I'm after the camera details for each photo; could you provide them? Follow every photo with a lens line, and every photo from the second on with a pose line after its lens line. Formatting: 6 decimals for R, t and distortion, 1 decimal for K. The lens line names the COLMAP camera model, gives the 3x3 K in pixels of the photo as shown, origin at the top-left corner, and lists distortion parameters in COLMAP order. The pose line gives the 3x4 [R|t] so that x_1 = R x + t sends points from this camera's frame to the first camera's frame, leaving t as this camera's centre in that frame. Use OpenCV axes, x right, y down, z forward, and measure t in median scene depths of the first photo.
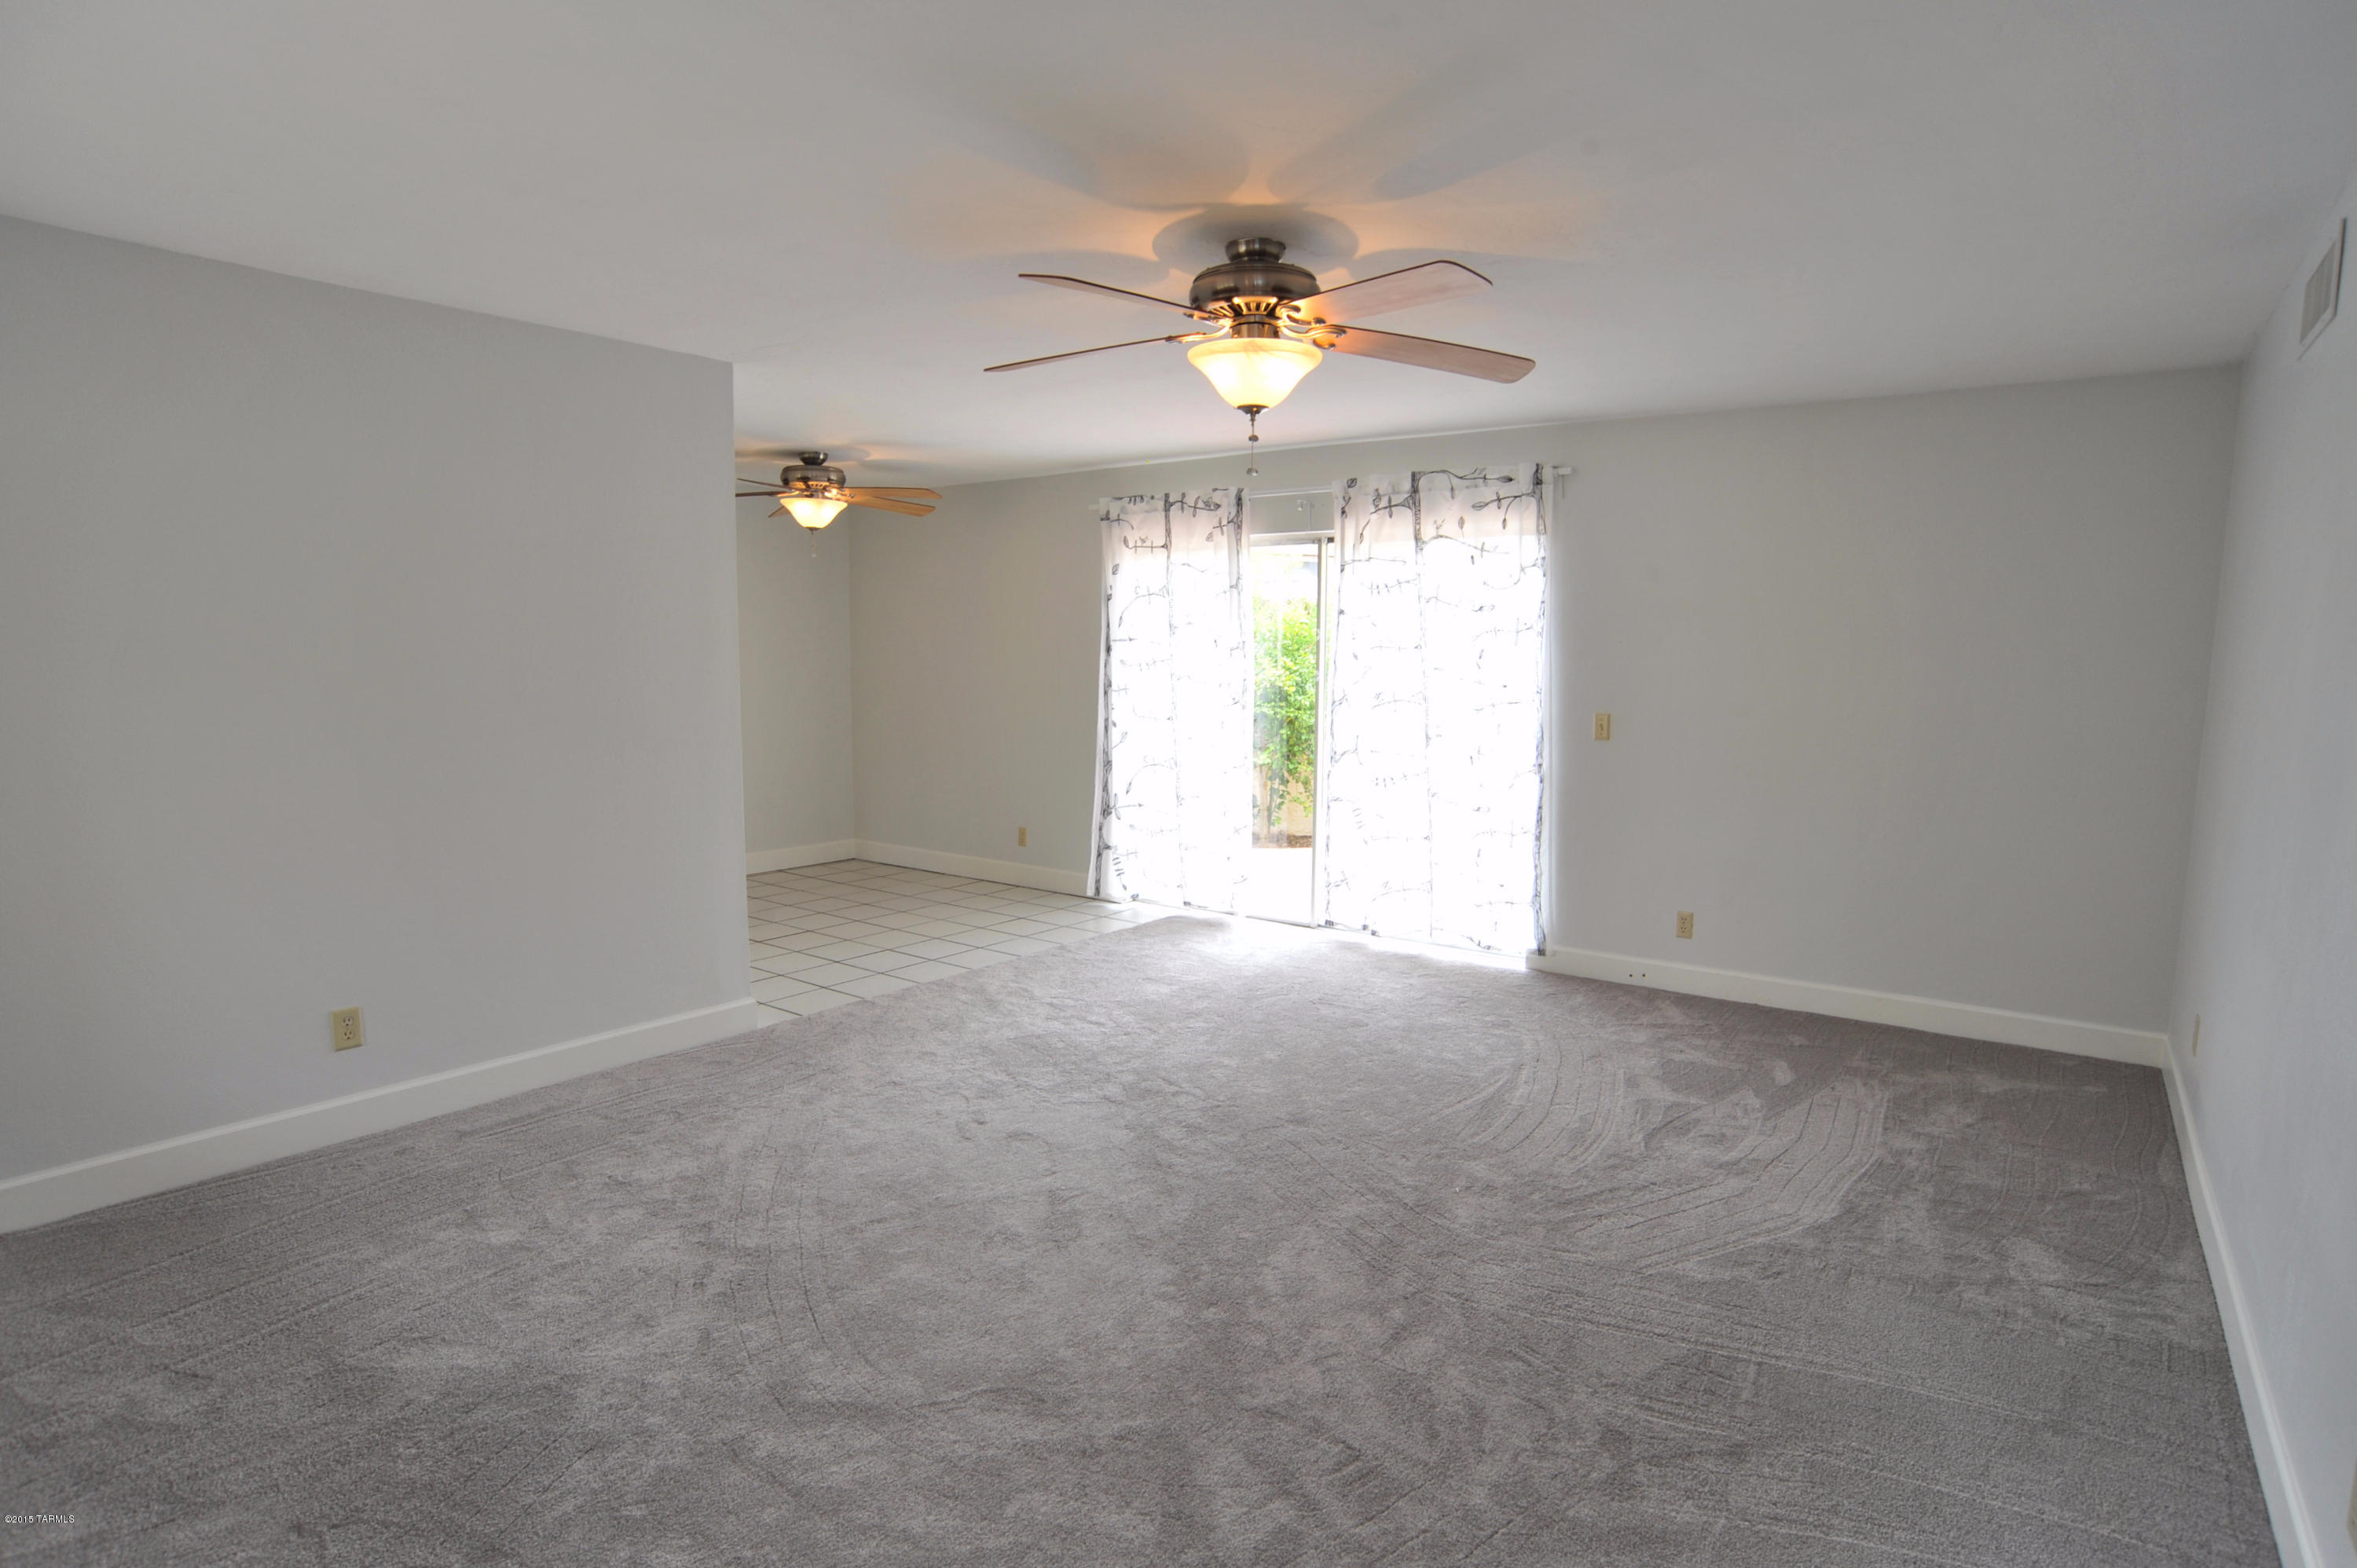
lens RADIAL K [[1234.9, 0, 1163.3], [0, 1234.9, 791.6], [0, 0, 1]] dist [-0.081564, 0.044357]
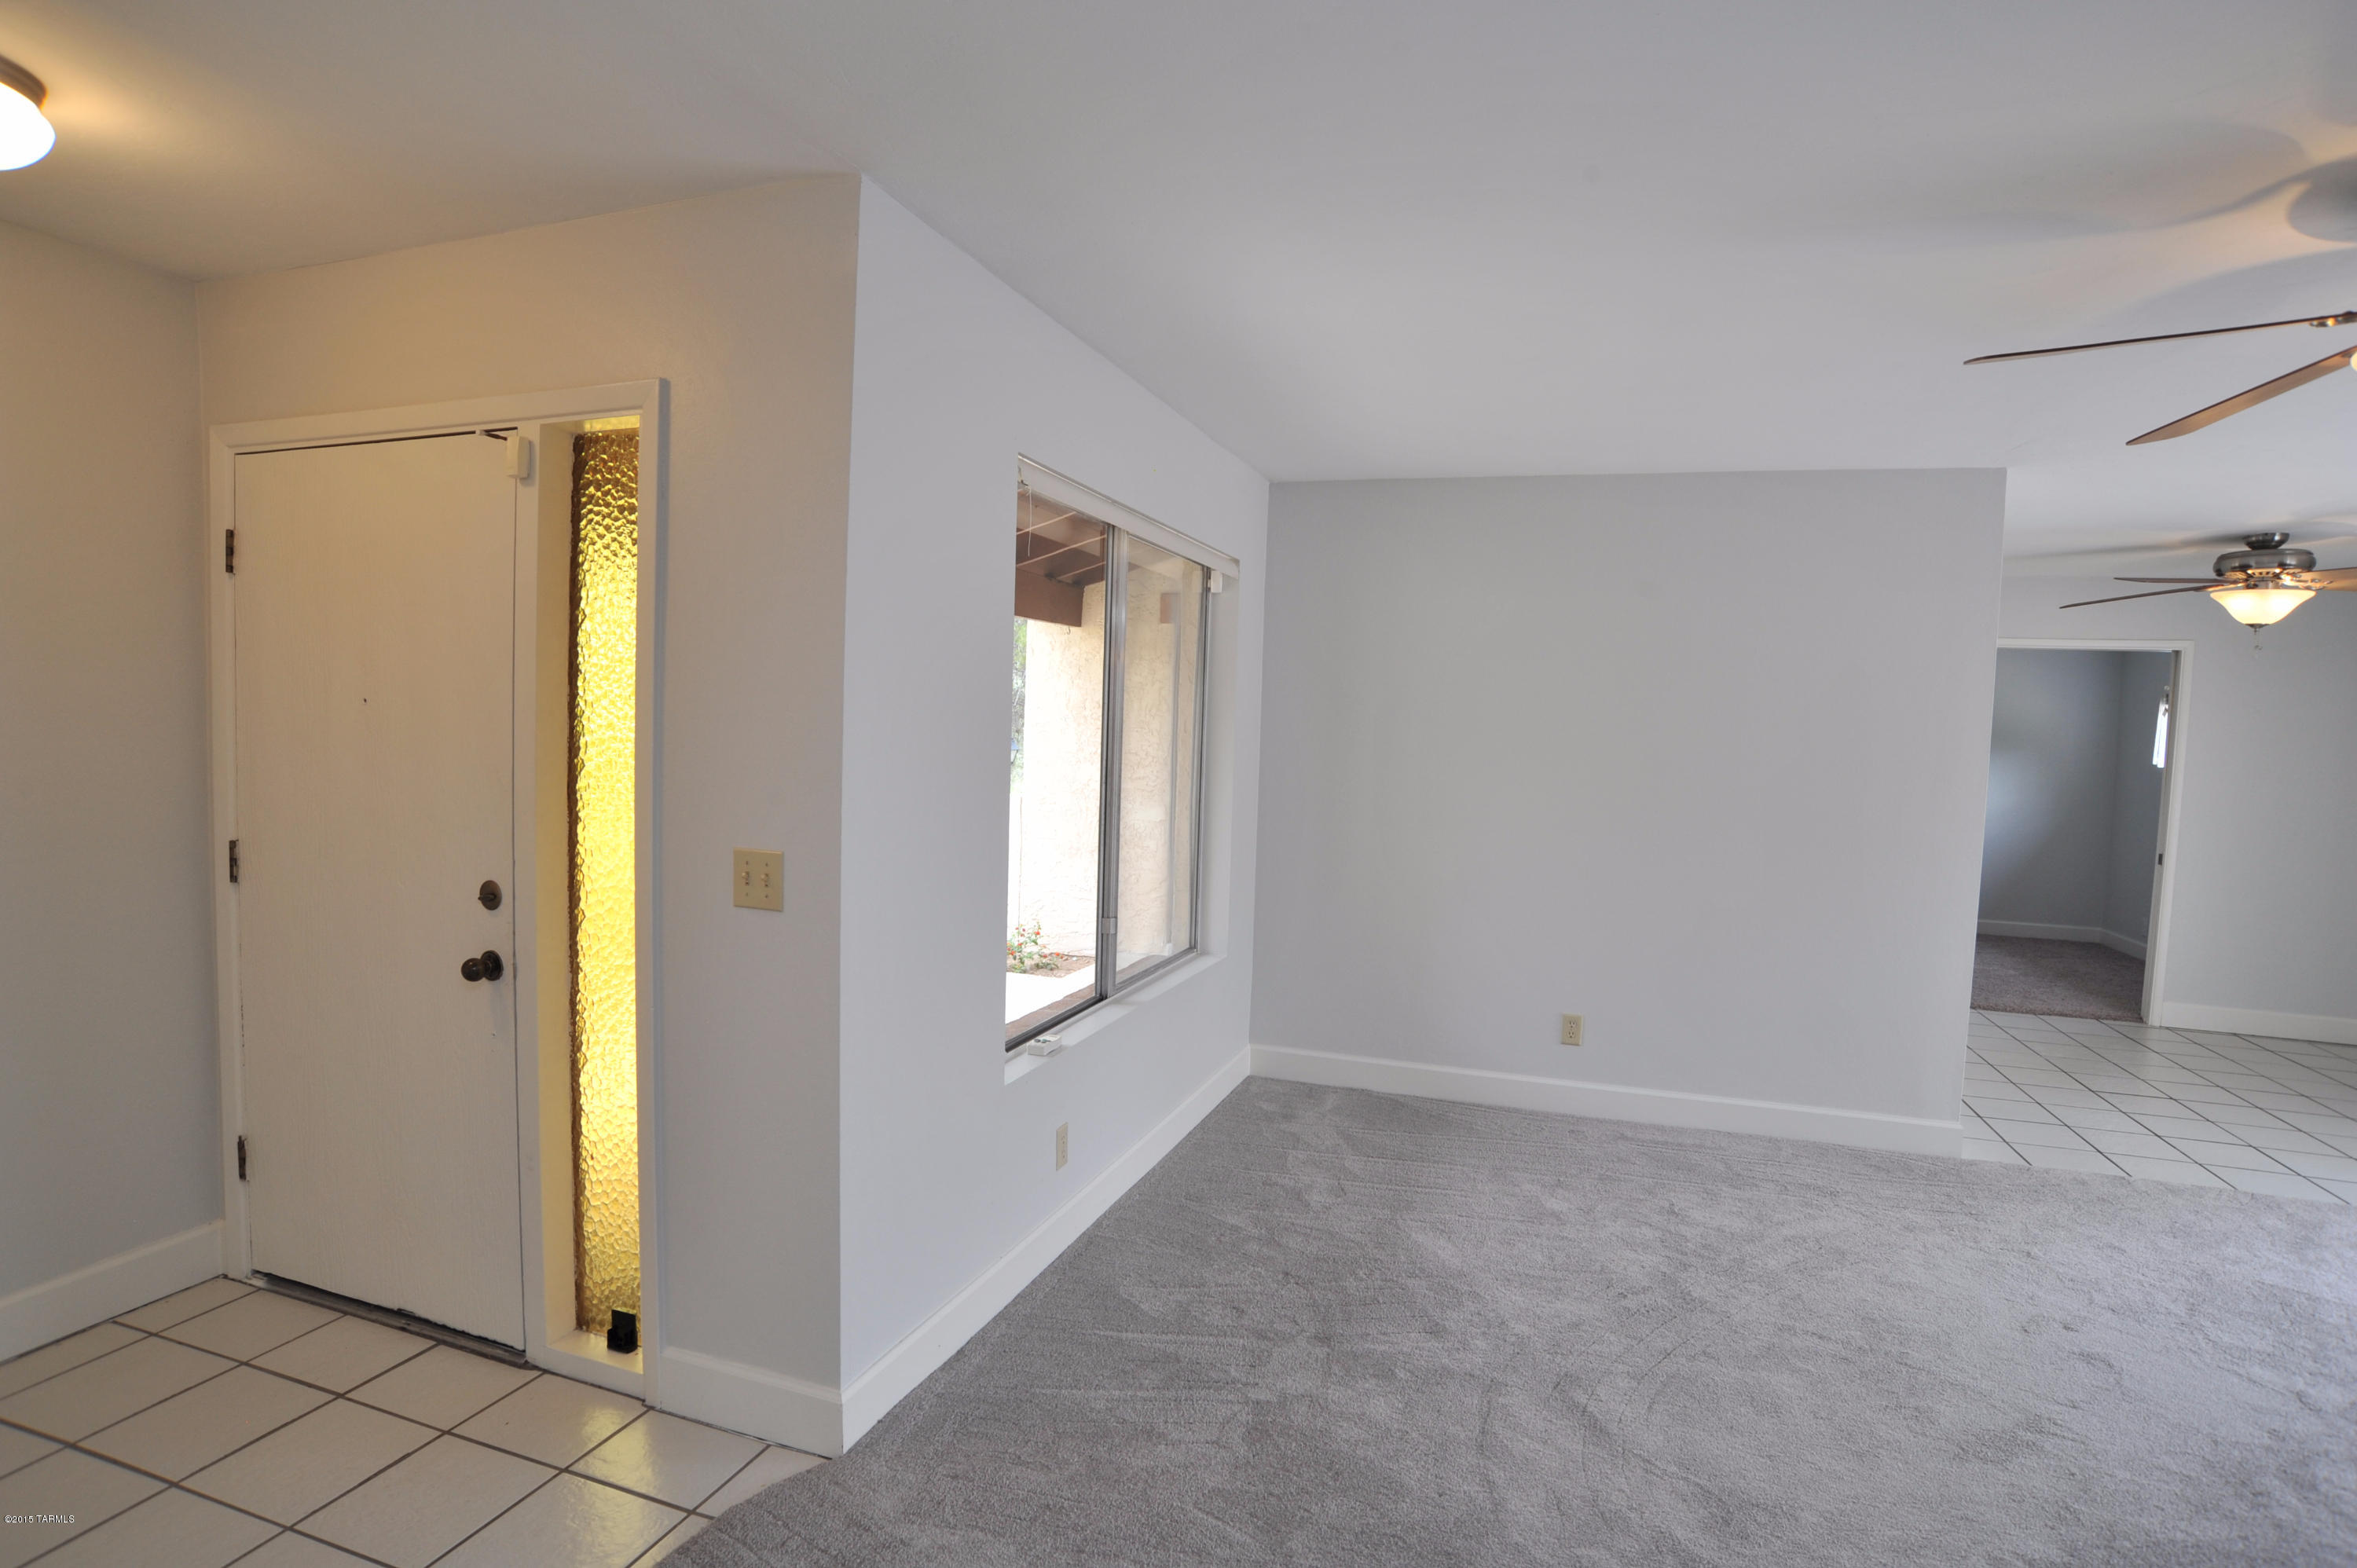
lens RADIAL K [[1190.1, 0, 1183.3], [0, 1190.1, 798.5], [0, 0, 1]] dist [-0.105873, 0.049284]
pose [[0.318598, 0.062645, -0.945818, 0.346724], [-0.140163, 0.989958, 0.018355, -0.016079], [0.937470, 0.126721, 0.324179, 0.133519]]
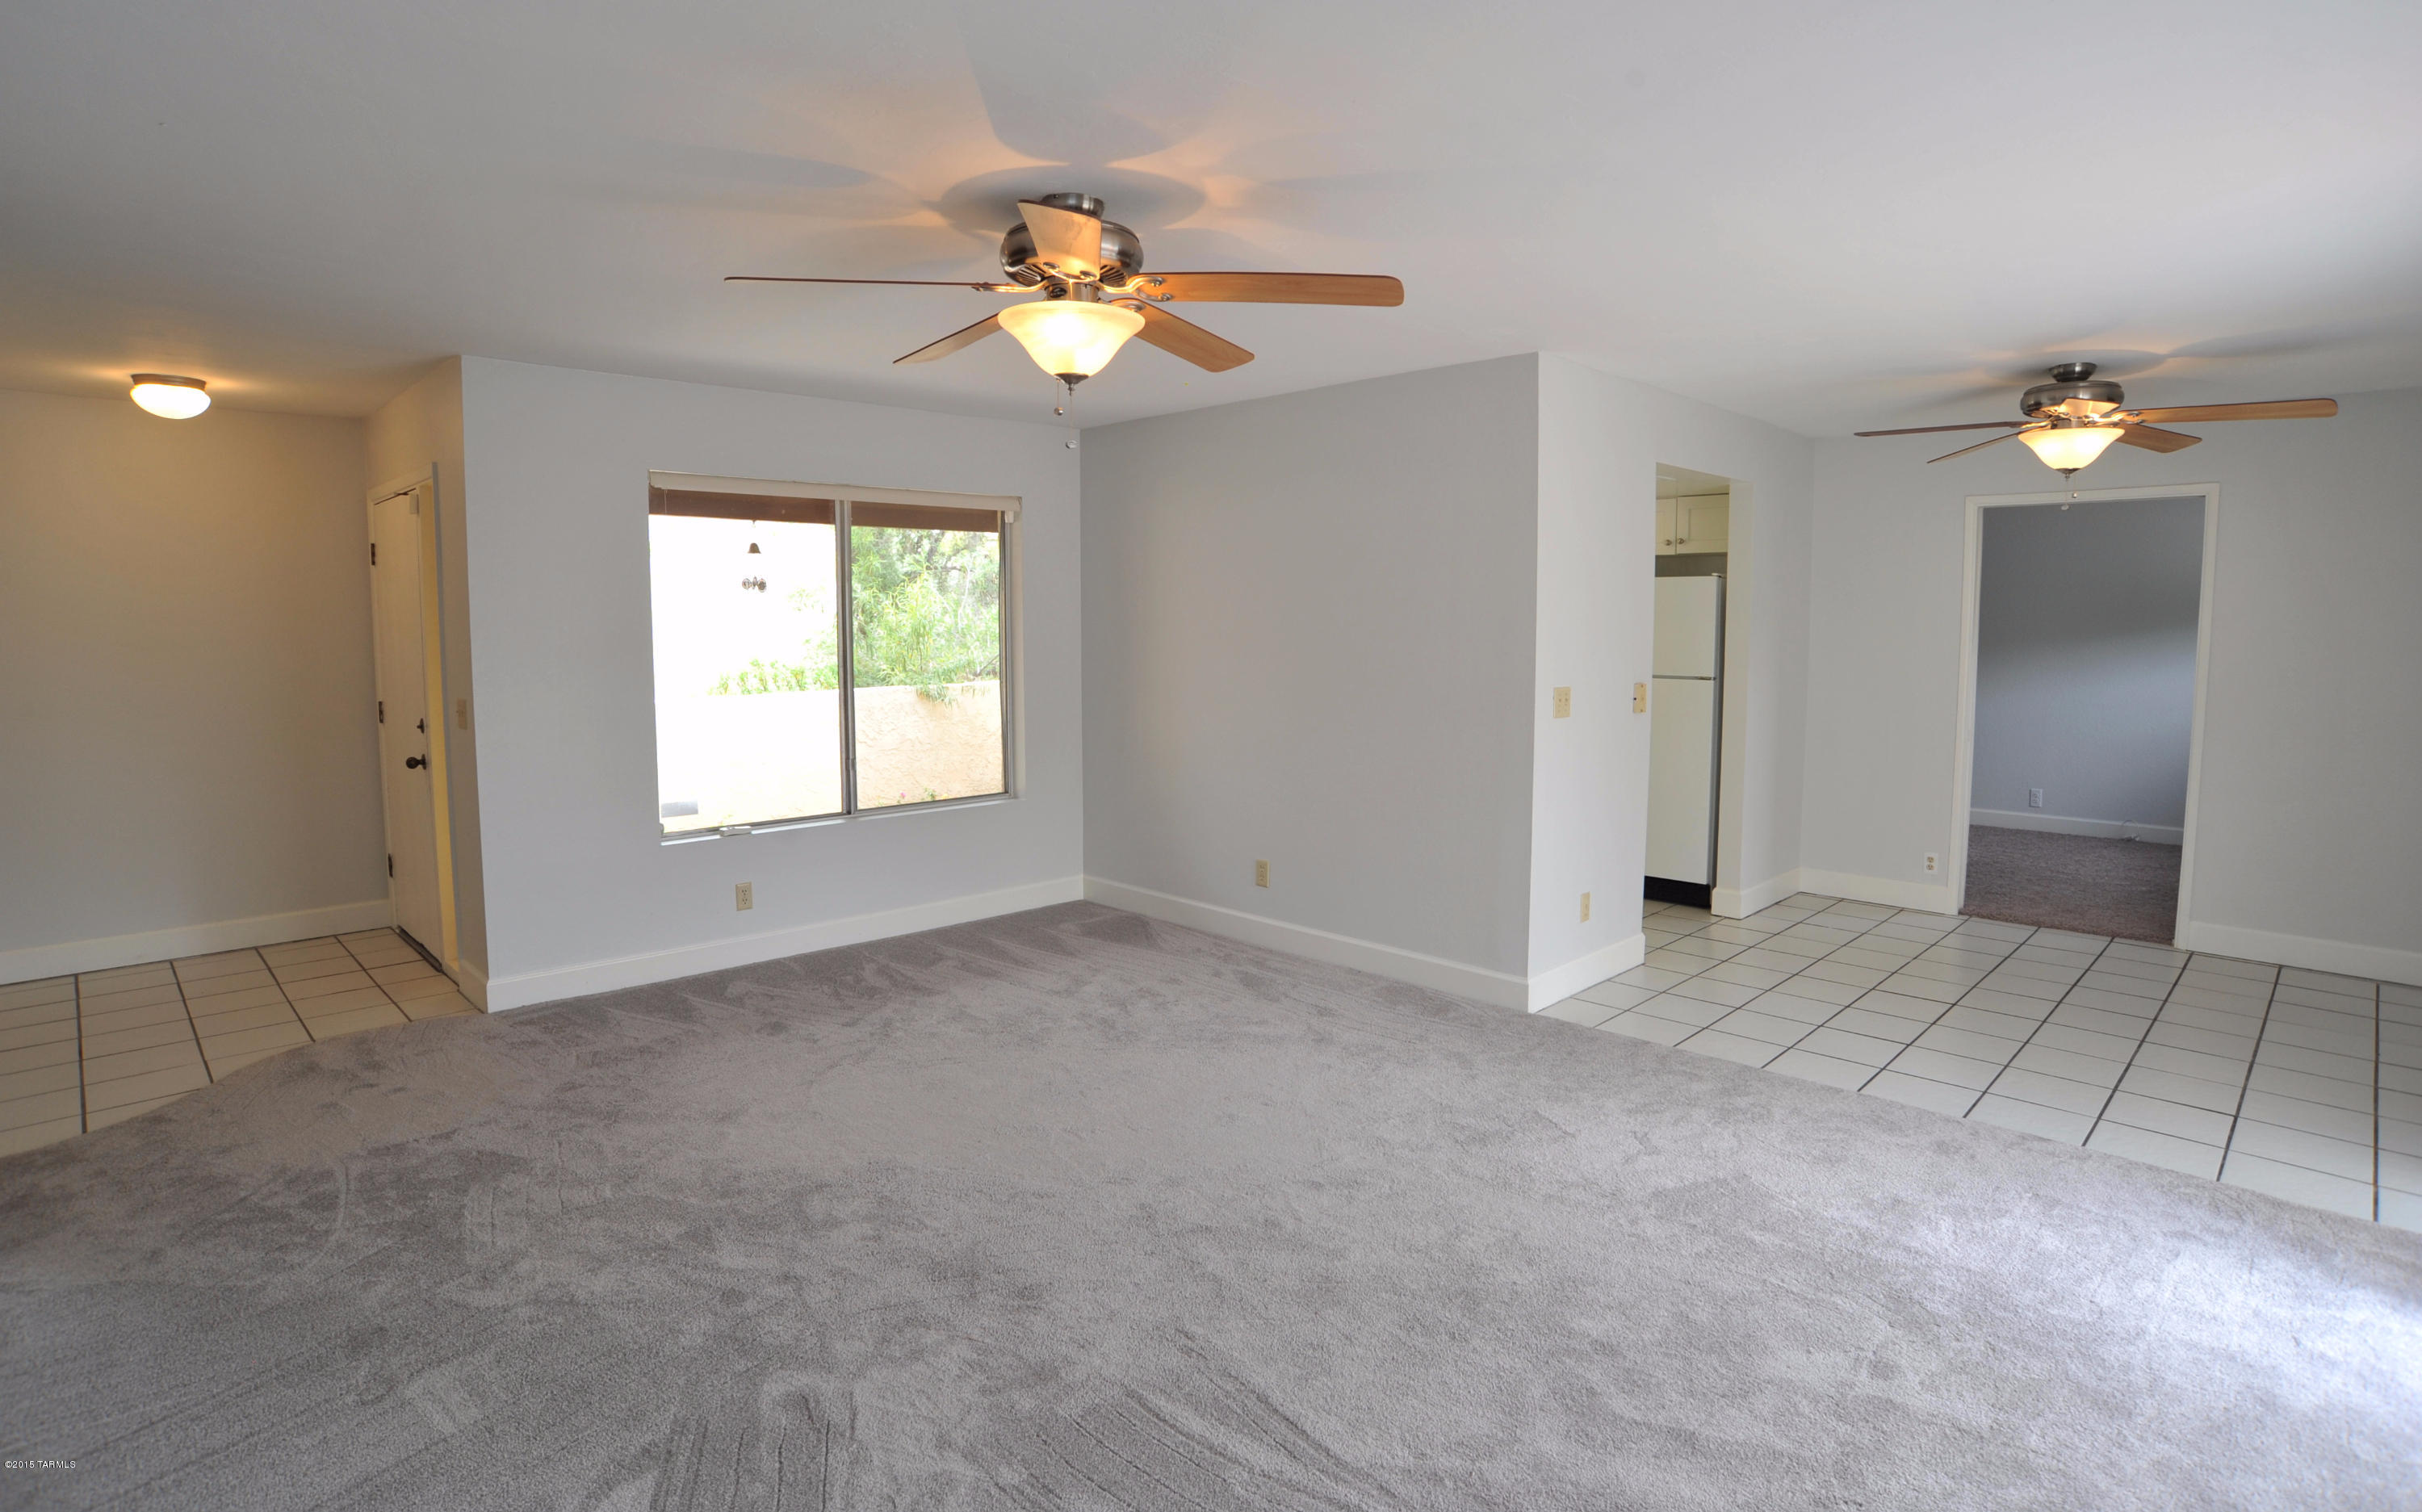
lens RADIAL K [[1214.3, 0, 1217.1], [0, 1214.3, 716.2], [0, 0, 1]] dist [-0.092558, 0.034397]
pose [[-0.131353, 0.071664, -0.988742, 0.769469], [-0.115624, 0.989469, 0.087077, -0.119002], [0.984570, 0.125760, -0.121684, 0.992285]]
